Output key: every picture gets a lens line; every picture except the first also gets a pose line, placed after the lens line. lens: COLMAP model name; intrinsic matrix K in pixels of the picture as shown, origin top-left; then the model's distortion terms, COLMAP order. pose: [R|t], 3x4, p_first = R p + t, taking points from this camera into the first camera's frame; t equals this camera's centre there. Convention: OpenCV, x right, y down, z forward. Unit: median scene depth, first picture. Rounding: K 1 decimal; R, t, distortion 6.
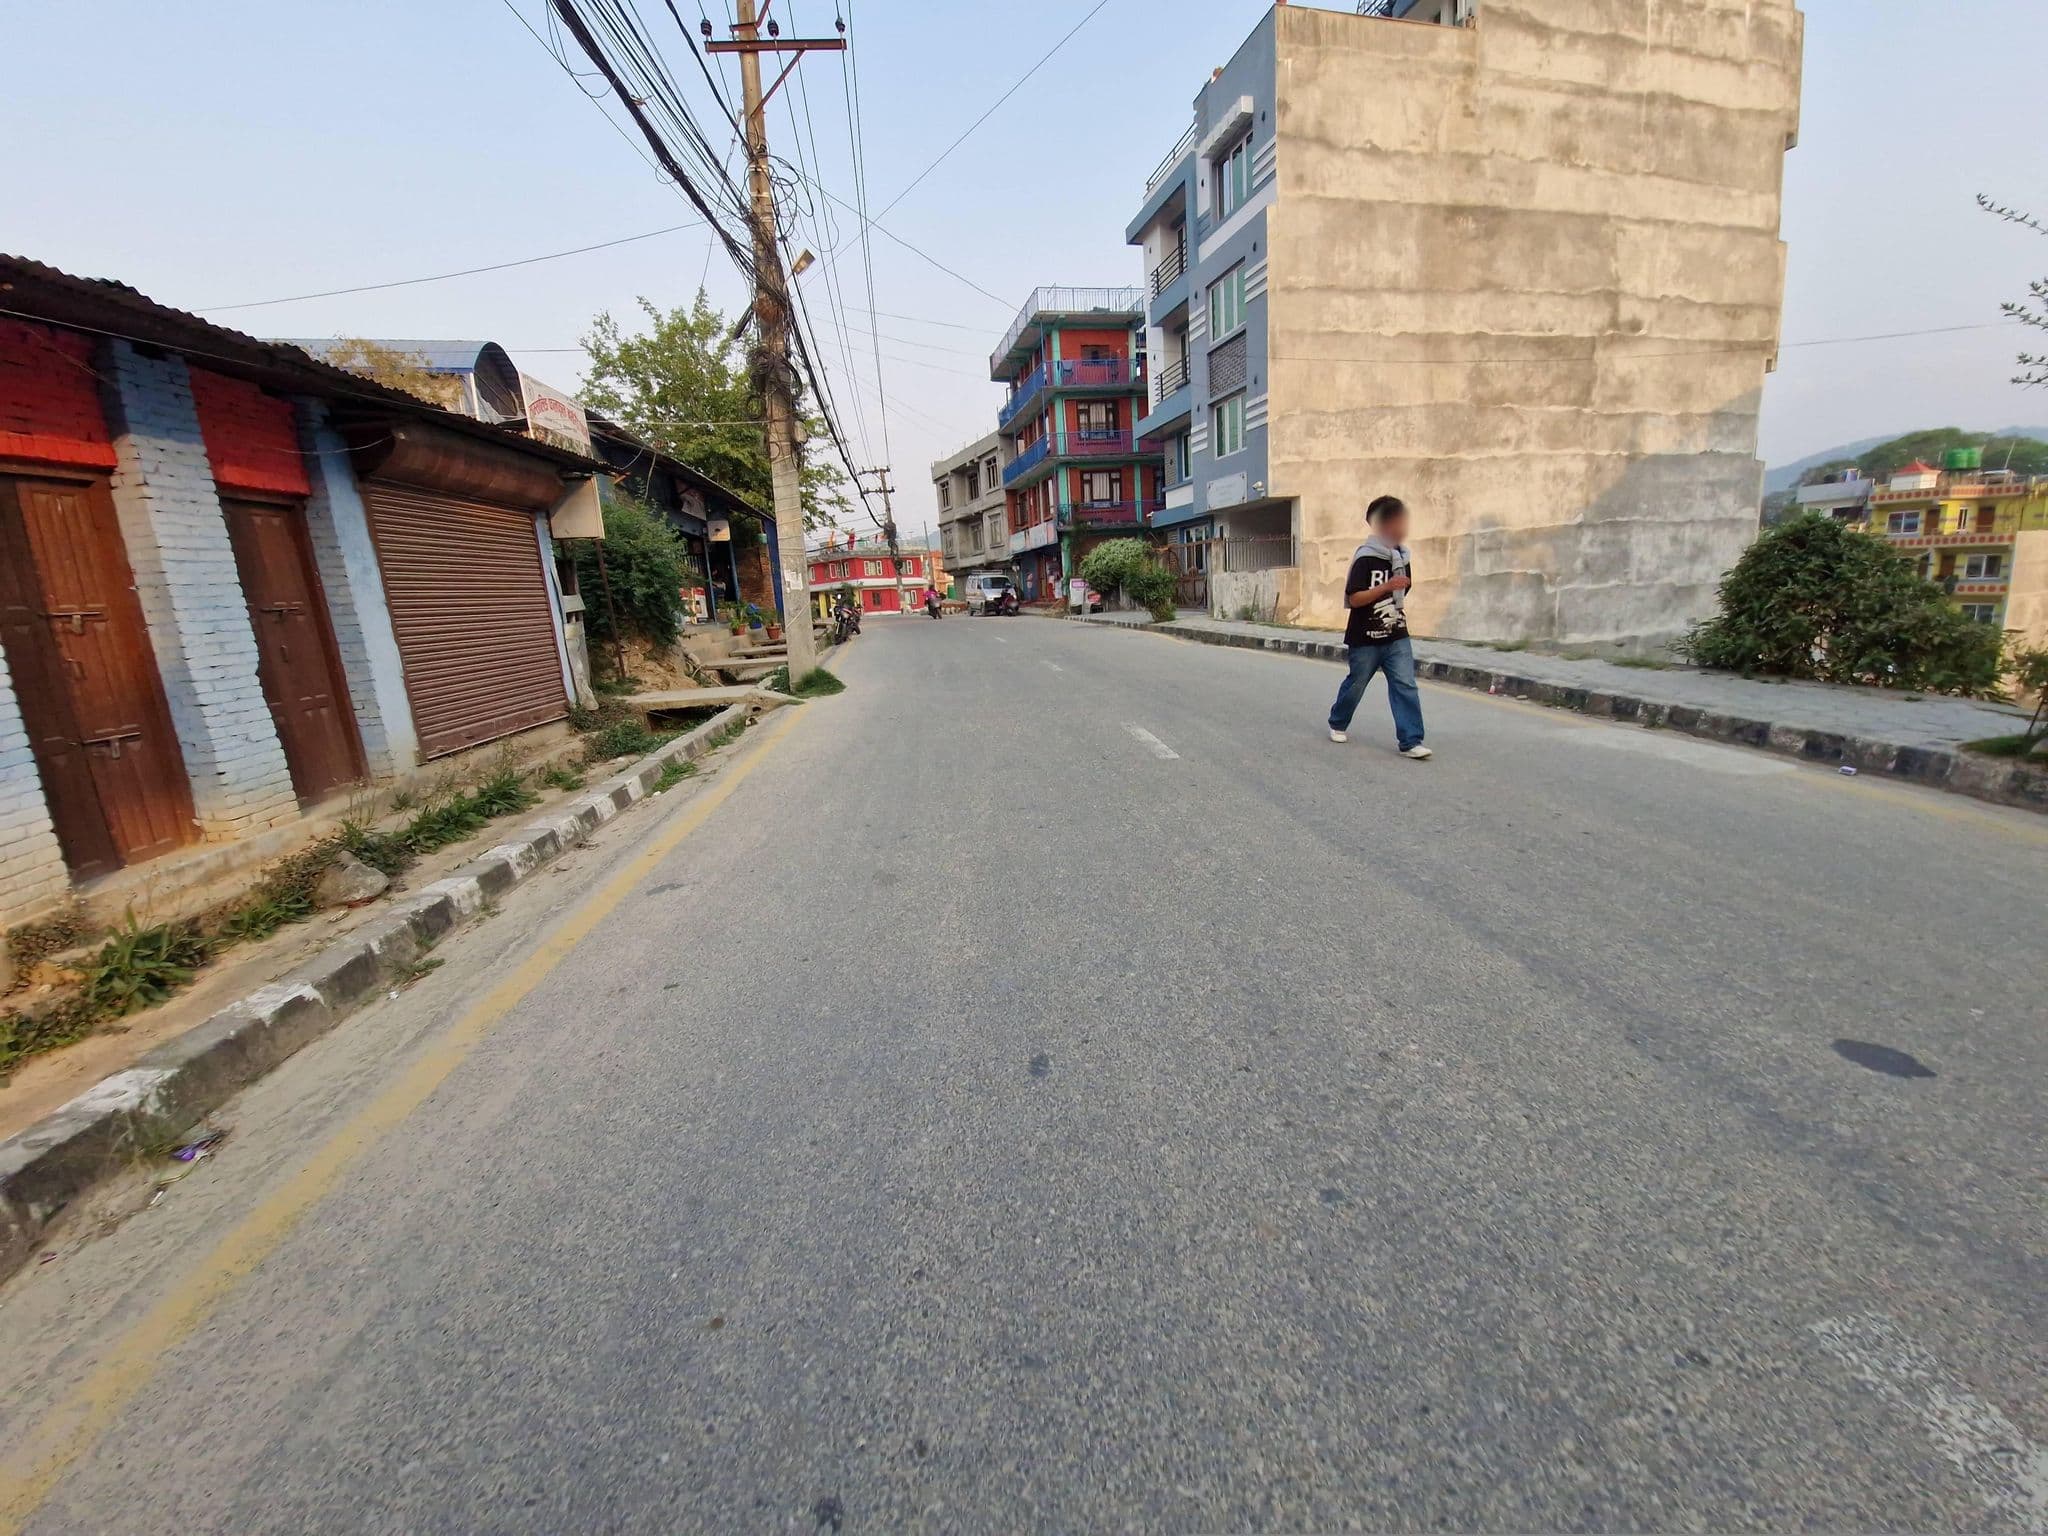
lens RADIAL K [[826.1, 0, 1025.3], [0, 826.1, 809.6], [0, 0, 1]] dist [-0.002285, -0.000288]
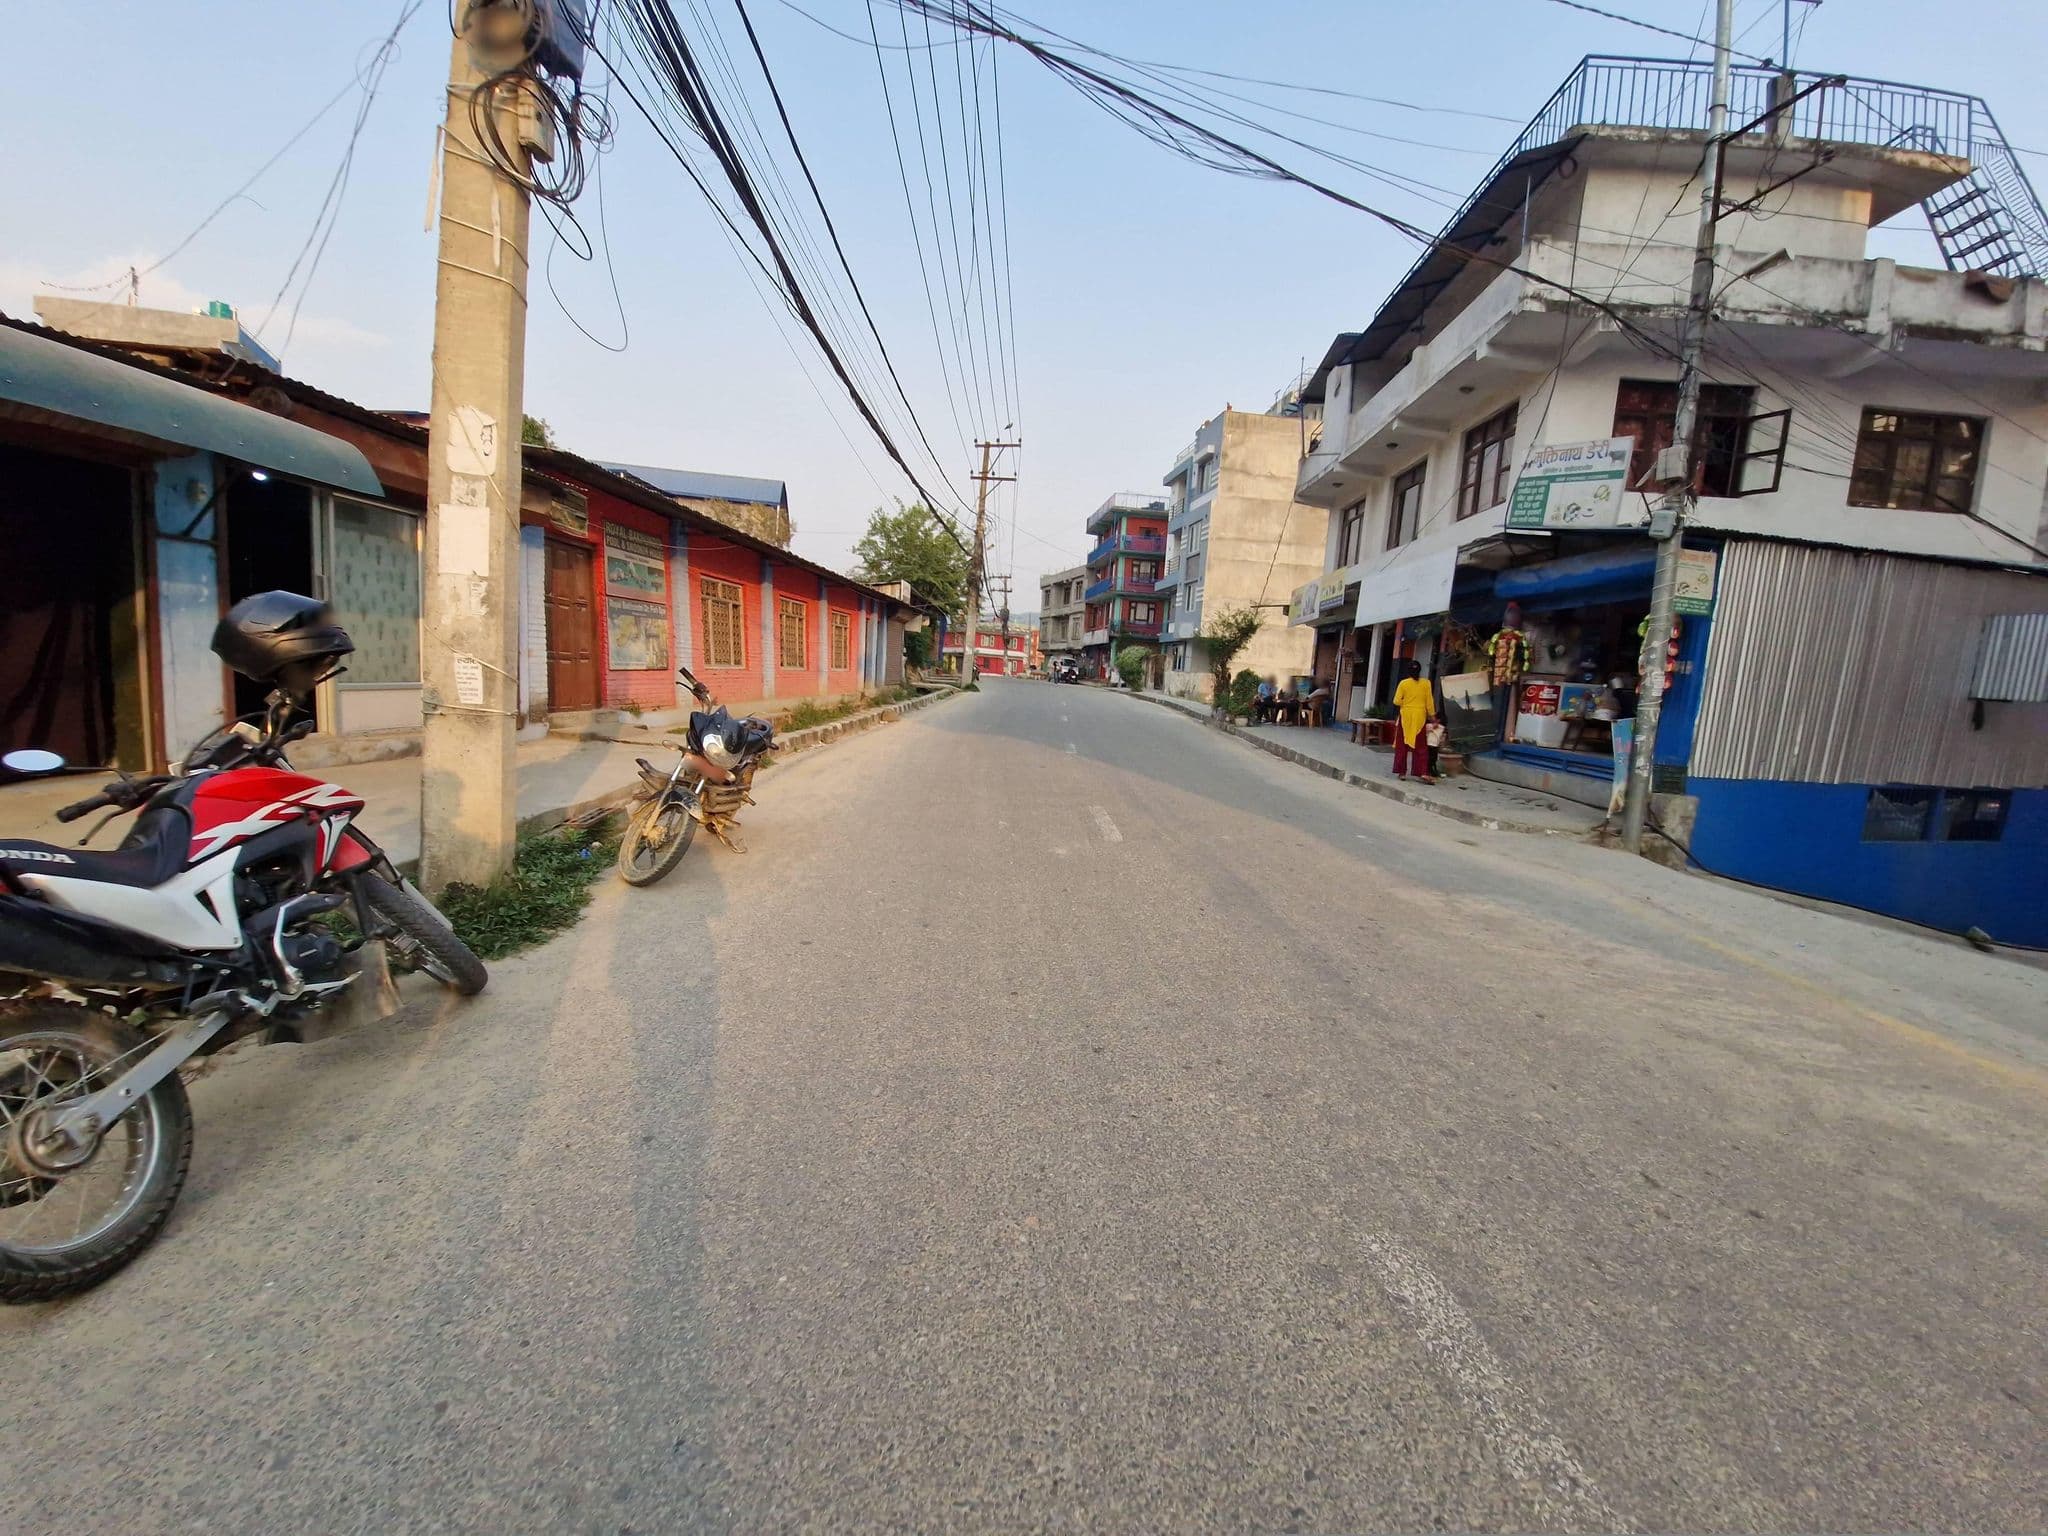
lens RADIAL K [[826.1, 0, 1023.8], [0, 826.1, 767.8], [0, 0, 1]] dist [-0.002285, -0.000288]
pose [[0.984855, 0.137646, -0.105422, 0.079717], [-0.151053, 0.979670, -0.132020, 0.143077], [0.085107, 0.145945, 0.985625, -0.533484]]
